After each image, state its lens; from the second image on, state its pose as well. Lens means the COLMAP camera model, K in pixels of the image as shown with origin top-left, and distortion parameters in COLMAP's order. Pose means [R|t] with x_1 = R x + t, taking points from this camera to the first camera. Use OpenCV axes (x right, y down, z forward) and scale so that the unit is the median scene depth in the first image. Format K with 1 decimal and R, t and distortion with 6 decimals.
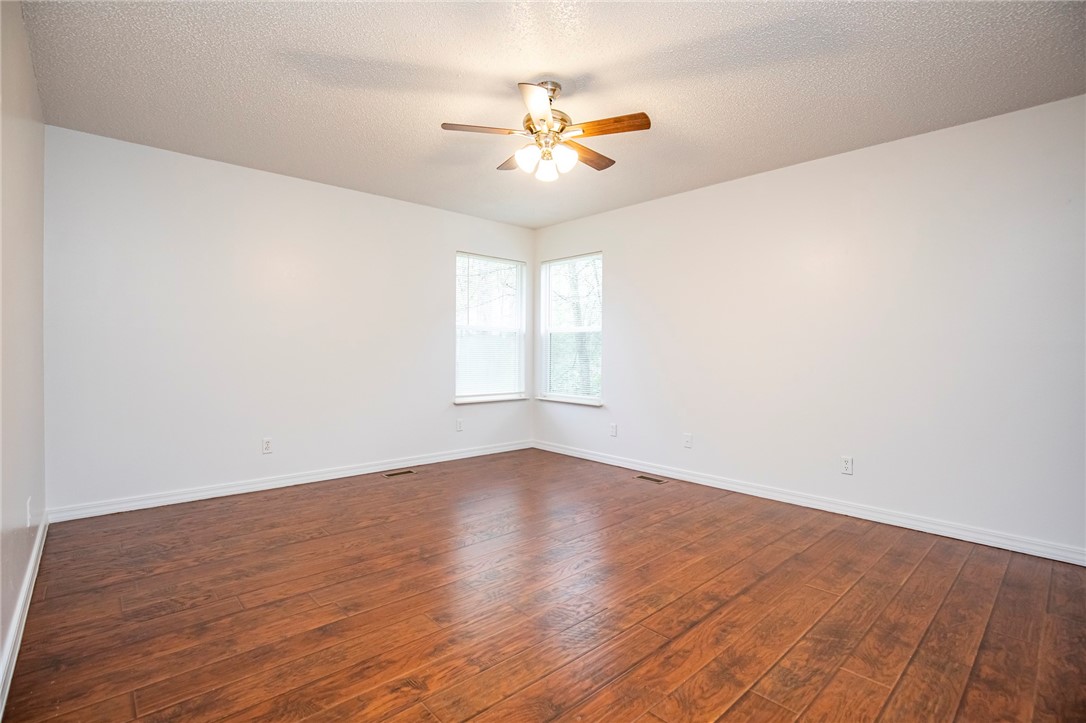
lens RADIAL K [[500.7, 0, 543.4], [0, 500.7, 358.5], [0, 0, 1]] dist [-0.033334, 0.005634]
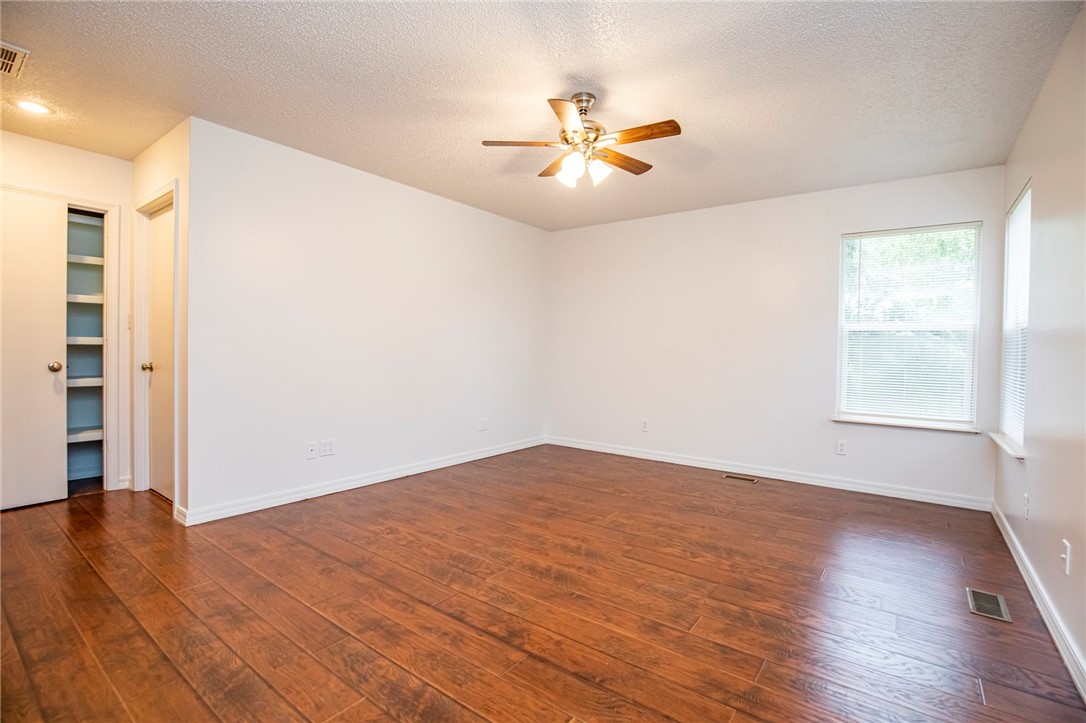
lens RADIAL K [[500.7, 0, 567.1], [0, 500.7, 362.3], [0, 0, 1]] dist [-0.033334, 0.005634]
pose [[0.210405, 0.021518, -0.977378, 1.071099], [-0.031059, 0.999400, 0.015316, -0.008703], [0.977121, 0.027133, 0.210947, 0.794378]]
